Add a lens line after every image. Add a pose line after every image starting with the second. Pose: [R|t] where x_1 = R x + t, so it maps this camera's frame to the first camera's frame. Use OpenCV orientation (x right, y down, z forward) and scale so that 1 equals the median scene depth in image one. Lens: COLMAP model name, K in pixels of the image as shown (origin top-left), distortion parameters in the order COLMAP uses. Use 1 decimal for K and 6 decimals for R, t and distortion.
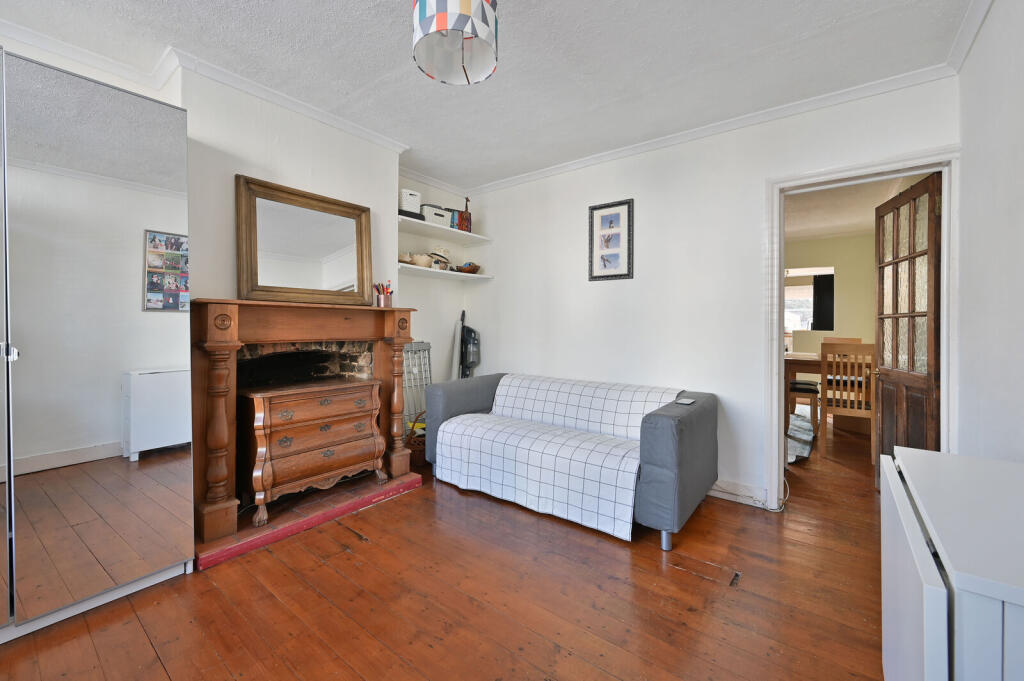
lens RADIAL K [[415.8, 0, 509.5], [0, 415.8, 329.5], [0, 0, 1]] dist [0.000554, 0.000100]
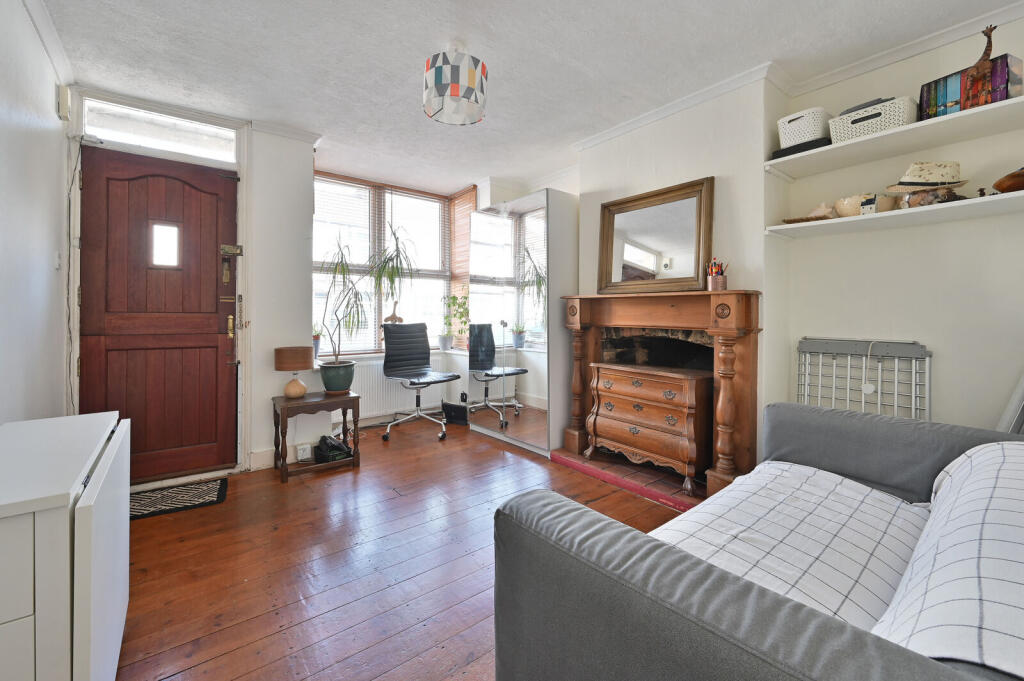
lens RADIAL K [[415.8, 0, 497.9], [0, 415.8, 319.9], [0, 0, 1]] dist [0.000554, 0.000100]
pose [[-0.240726, 0.009410, -0.970547, 0.626702], [-0.012263, 0.999844, 0.012736, -0.001134], [0.970516, 0.014967, -0.240573, 0.810031]]
